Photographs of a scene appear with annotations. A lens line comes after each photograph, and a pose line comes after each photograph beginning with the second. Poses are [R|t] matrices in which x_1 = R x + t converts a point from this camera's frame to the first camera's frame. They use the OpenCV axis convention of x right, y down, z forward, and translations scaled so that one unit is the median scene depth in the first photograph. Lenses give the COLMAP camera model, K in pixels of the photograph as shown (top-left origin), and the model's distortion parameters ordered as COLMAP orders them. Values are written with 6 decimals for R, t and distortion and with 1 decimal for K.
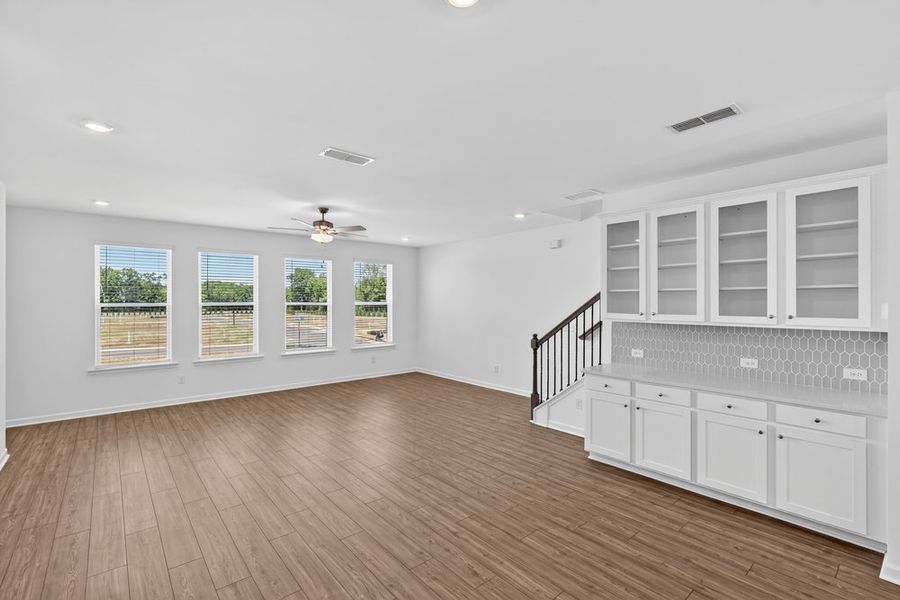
lens RADIAL K [[408.8, 0, 448.0], [0, 408.8, 299.6], [0, 0, 1]] dist [0.000238, 0.000089]
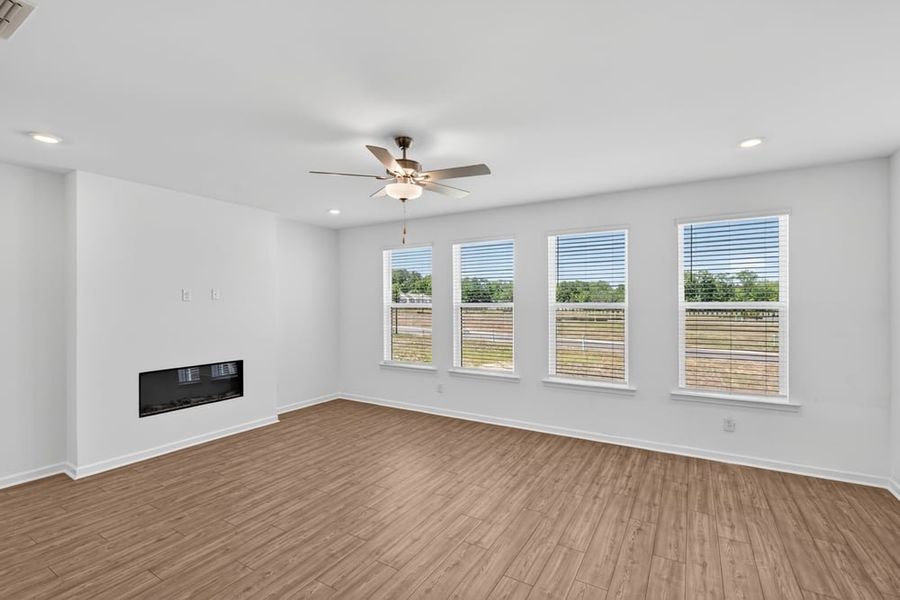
lens RADIAL K [[408.8, 0, 448.0], [0, 408.8, 301.0], [0, 0, 1]] dist [0.000238, 0.000089]
pose [[0.320548, -0.003477, -0.947226, 0.183777], [0.006903, 0.999975, -0.001335, 0.003871], [0.947207, -0.006111, 0.320564, 0.626736]]
